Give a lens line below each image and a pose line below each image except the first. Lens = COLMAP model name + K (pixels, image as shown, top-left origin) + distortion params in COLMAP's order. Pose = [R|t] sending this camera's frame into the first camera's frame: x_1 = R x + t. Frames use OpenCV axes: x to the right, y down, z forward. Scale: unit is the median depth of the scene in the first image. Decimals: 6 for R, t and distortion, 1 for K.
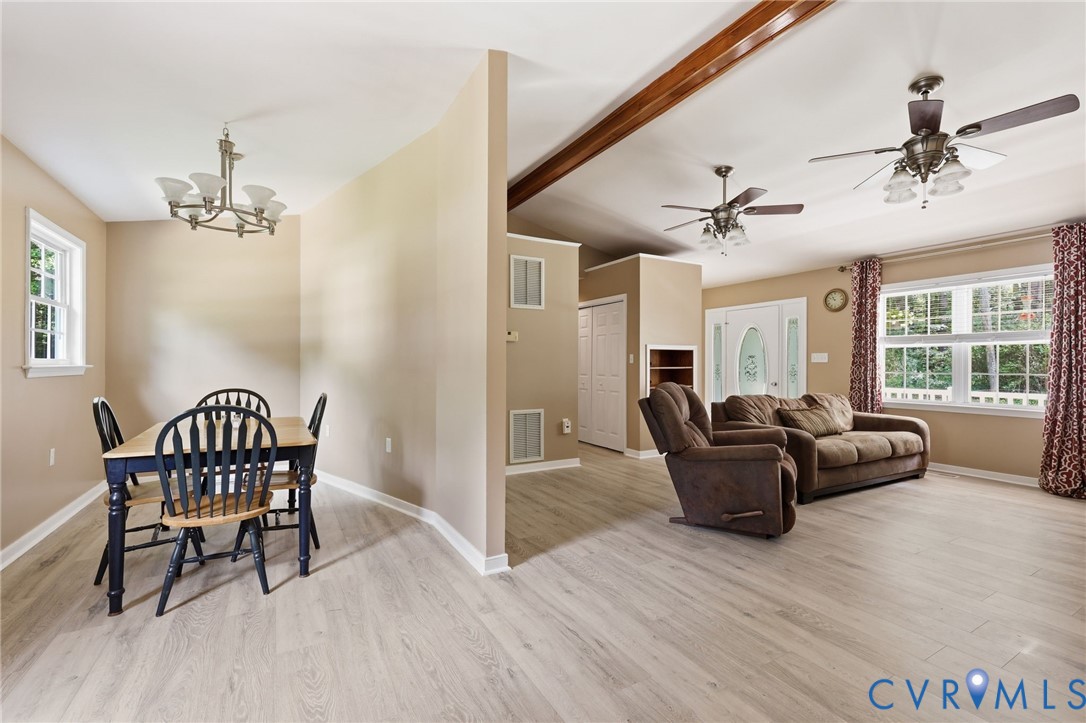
lens RADIAL K [[466.6, 0, 543.0], [0, 466.6, 361.5], [0, 0, 1]] dist [-0.002120, -0.000158]
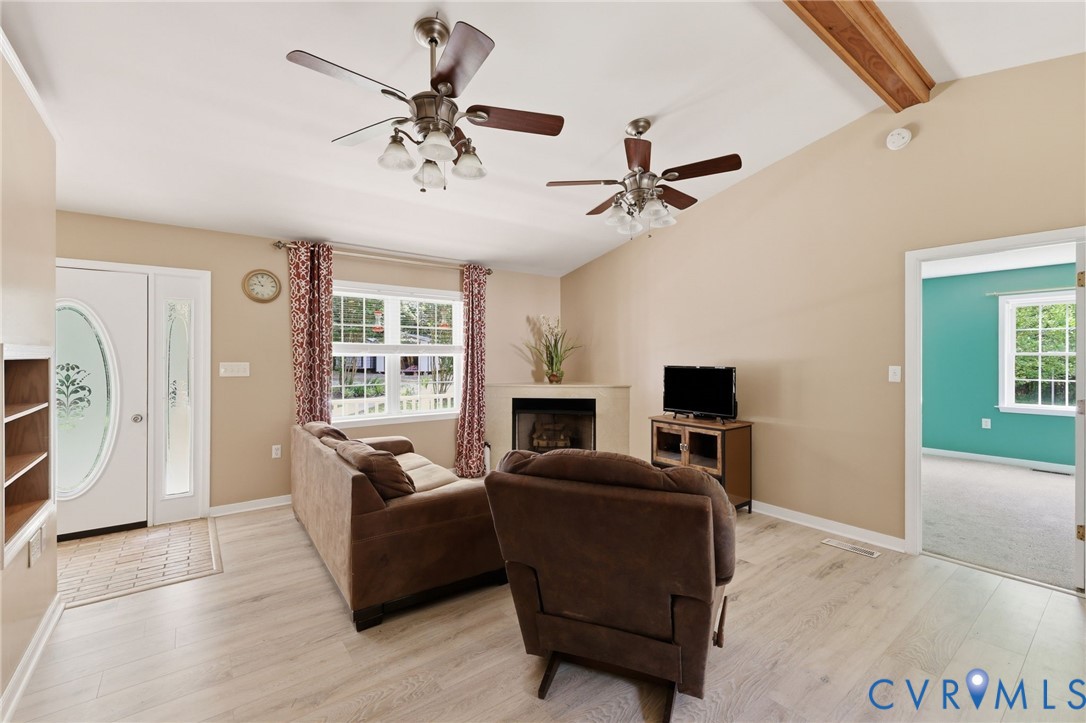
lens RADIAL K [[466.6, 0, 543.0], [0, 466.6, 361.5], [0, 0, 1]] dist [-0.002120, -0.000158]
pose [[-0.117707, -0.005087, 0.993035, -0.202778], [-0.004673, 0.999979, 0.004568, -0.046712], [-0.993037, -0.004102, -0.117729, 1.243314]]
